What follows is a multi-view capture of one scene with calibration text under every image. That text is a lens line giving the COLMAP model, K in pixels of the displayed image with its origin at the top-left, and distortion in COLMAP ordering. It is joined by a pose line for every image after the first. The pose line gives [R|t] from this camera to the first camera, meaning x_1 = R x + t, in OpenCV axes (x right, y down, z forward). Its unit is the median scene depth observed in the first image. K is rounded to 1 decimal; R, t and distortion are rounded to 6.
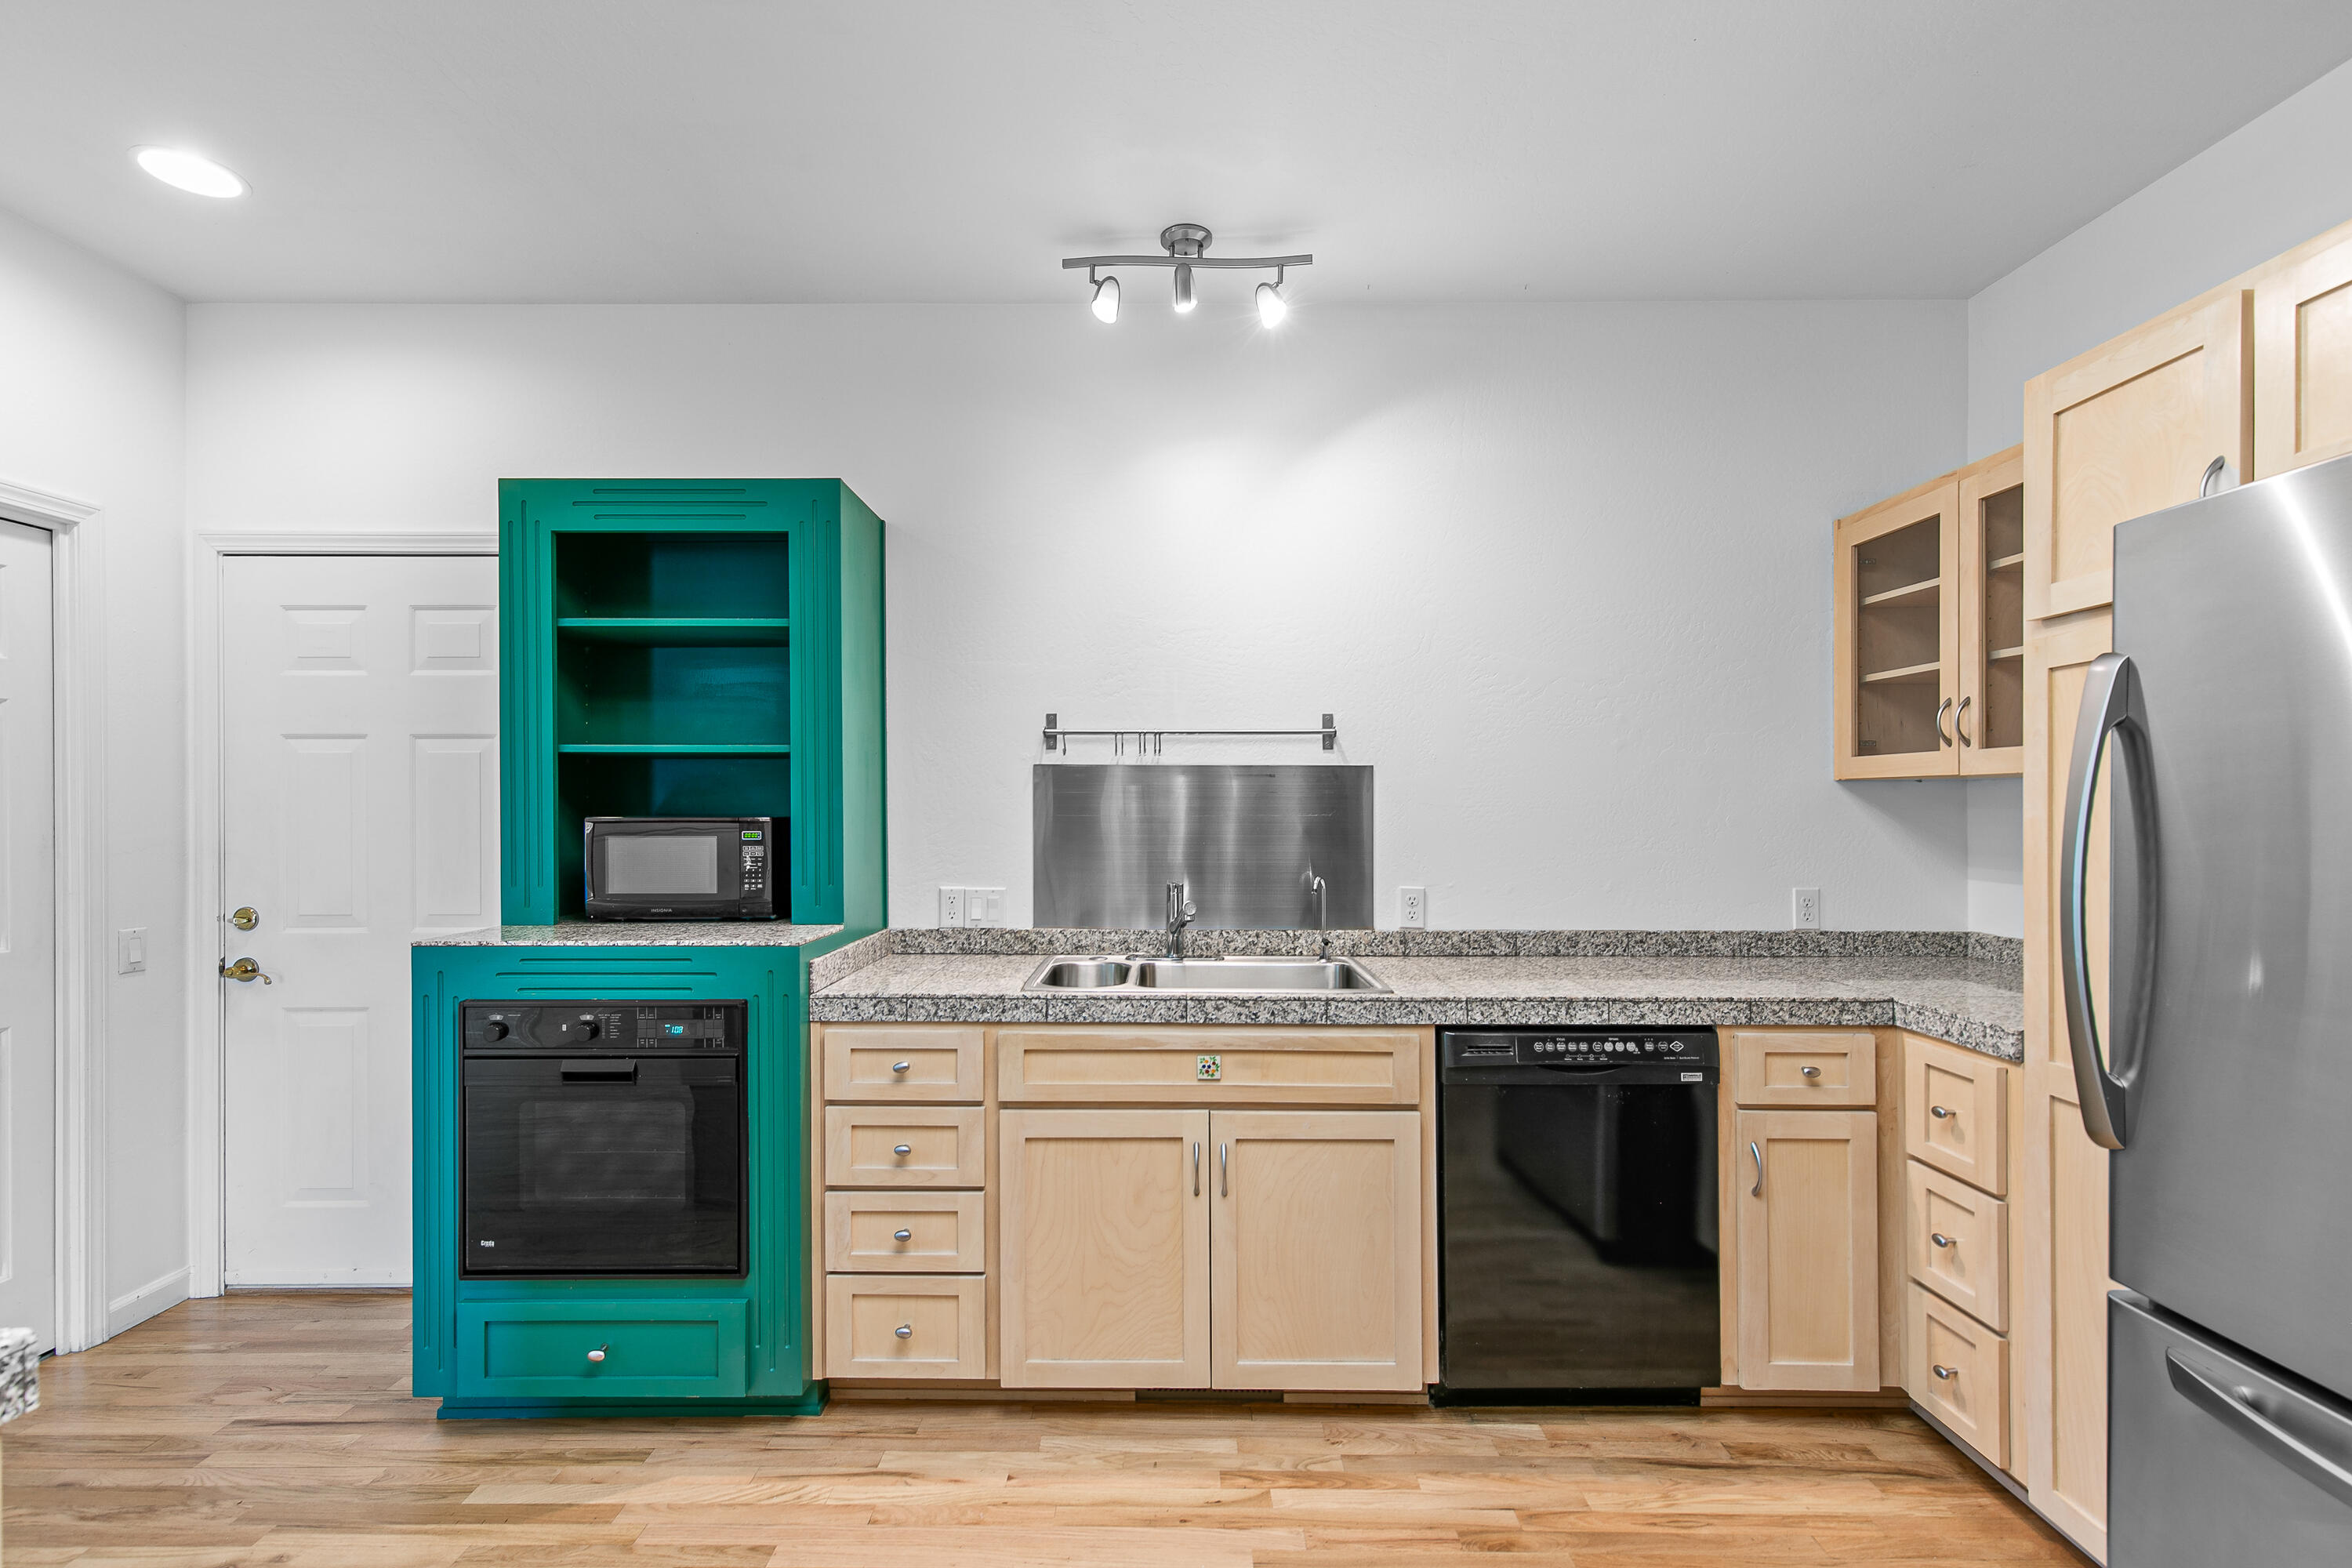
lens RADIAL K [[1062.6, 0, 1171.6], [0, 1062.6, 804.2], [0, 0, 1]] dist [0.002816, 0.000322]
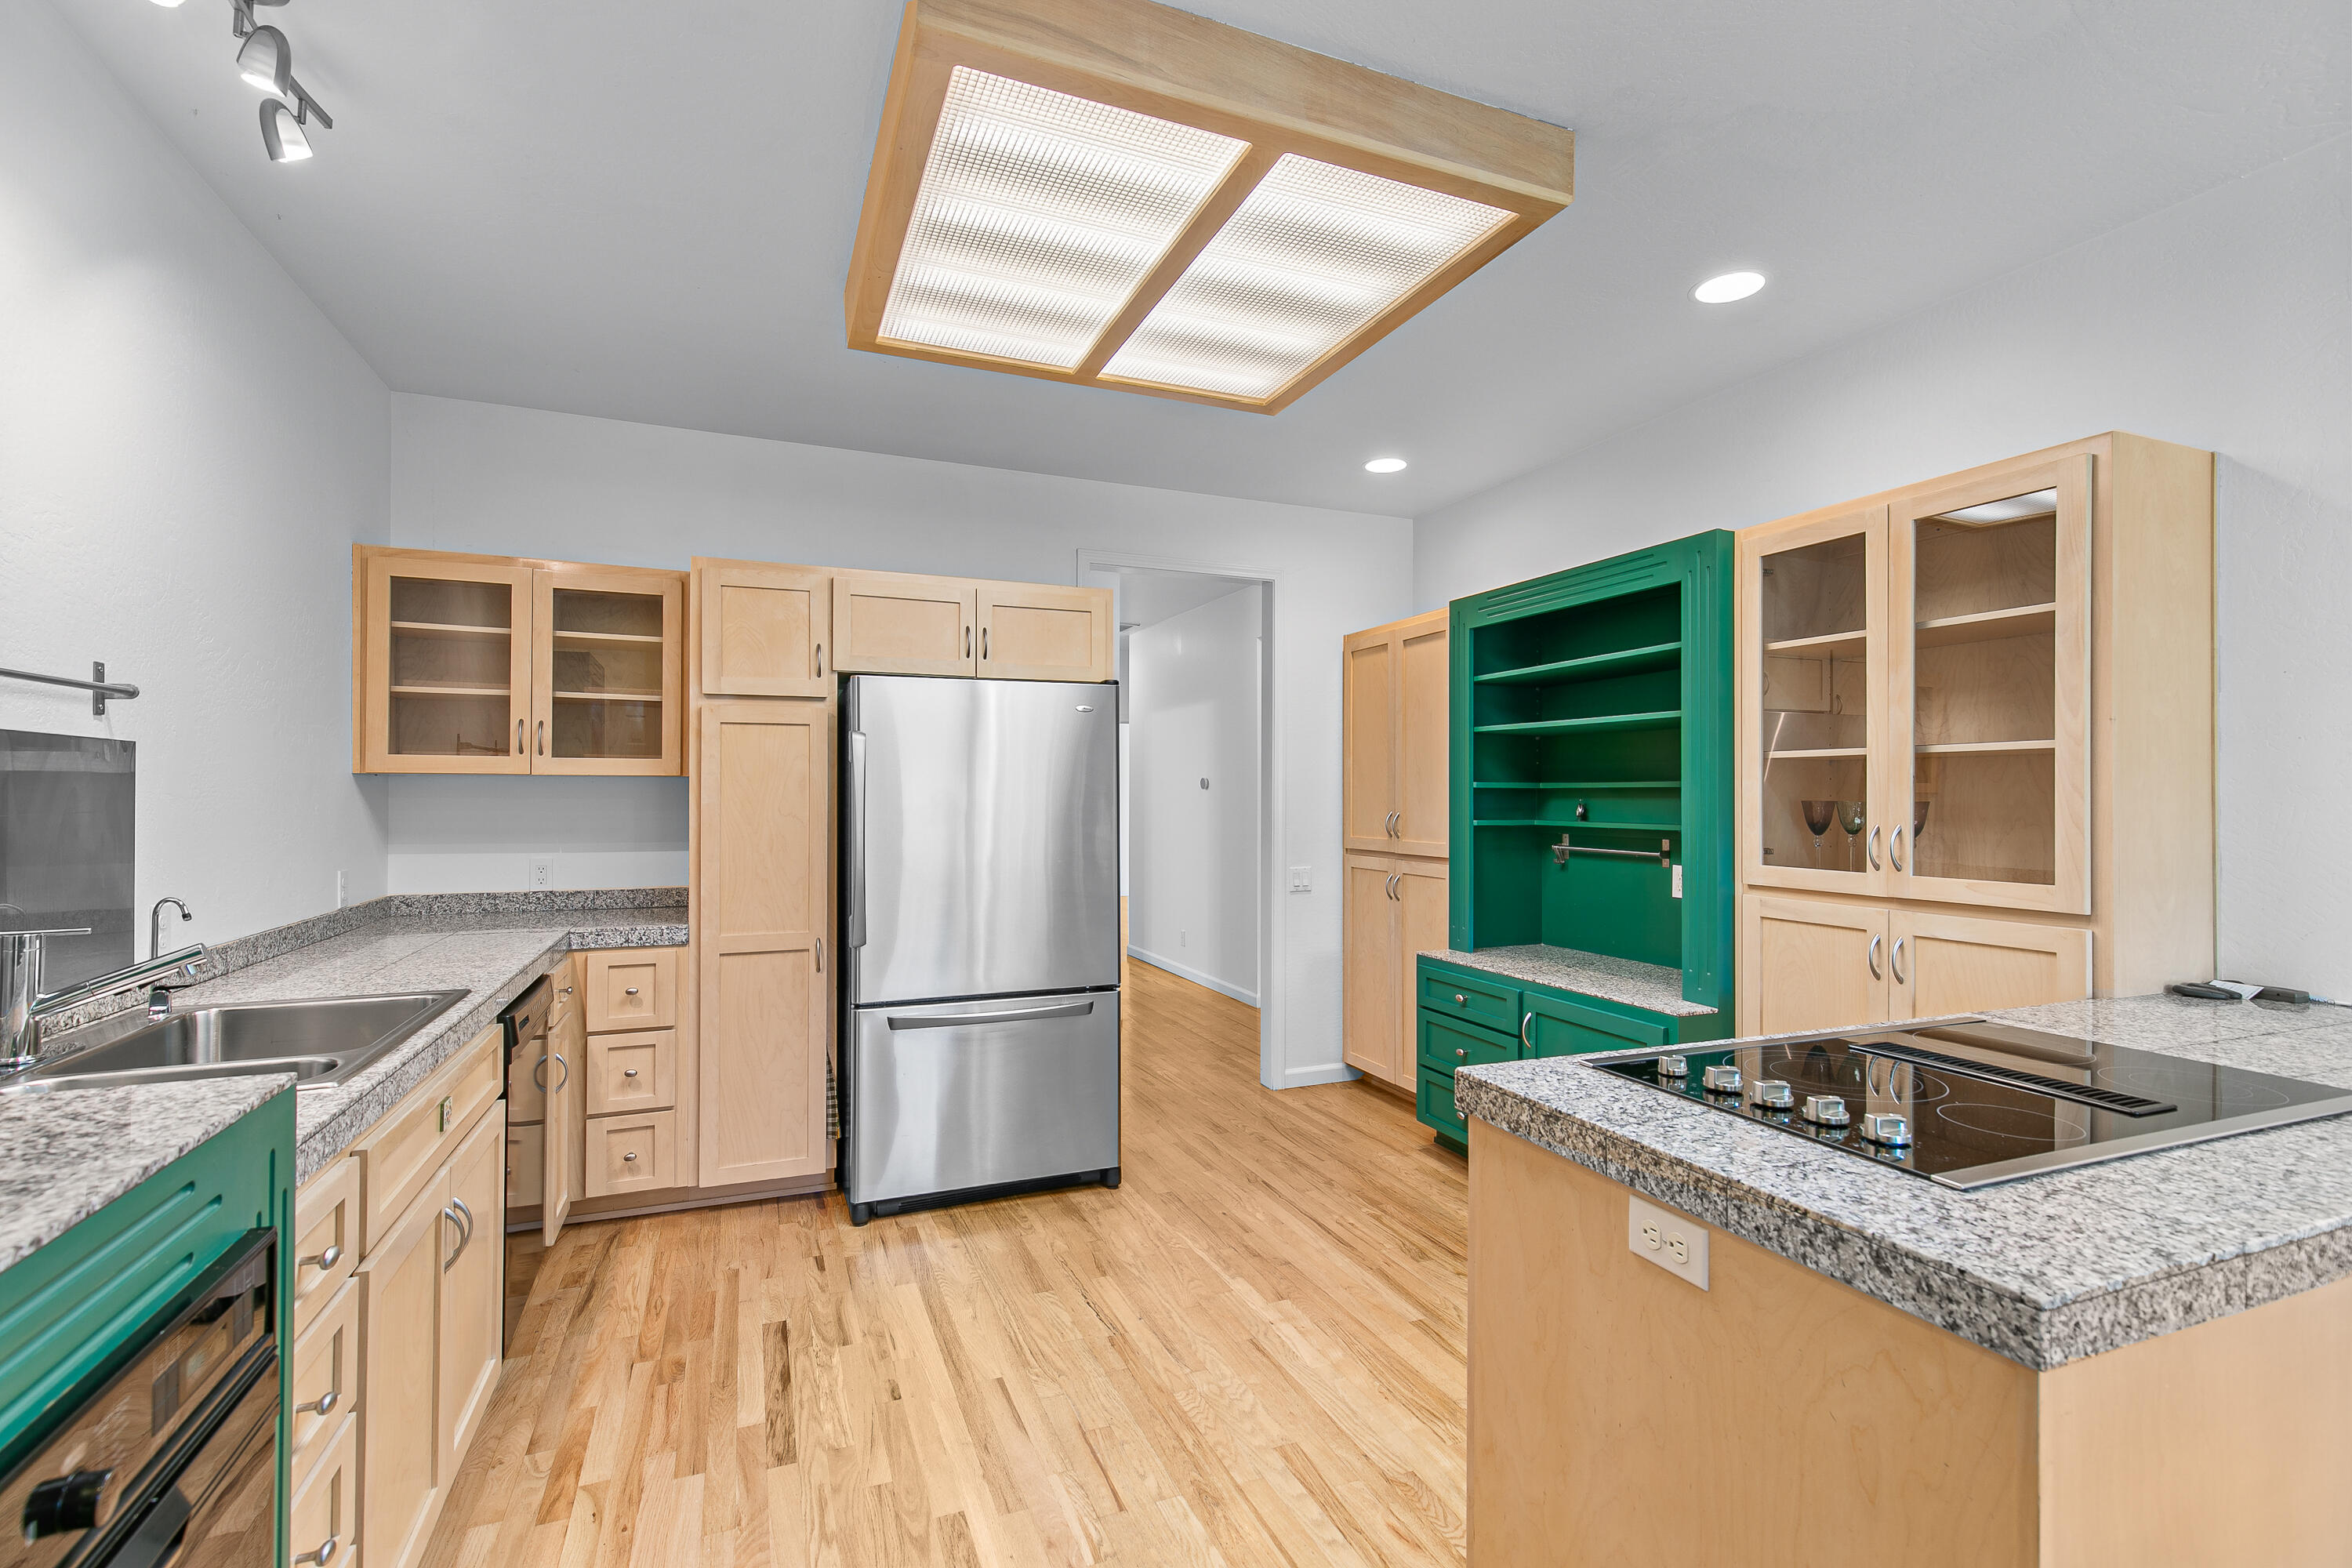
lens RADIAL K [[1062.9, 0, 1181.4], [0, 1062.9, 783.2], [0, 0, 1]] dist [0.001378, 0.000176]
pose [[-0.393420, 0.010763, 0.919296, -1.004289], [-0.002177, 0.999918, -0.012638, 0.000110], [-0.919356, -0.006973, -0.393364, 0.841946]]
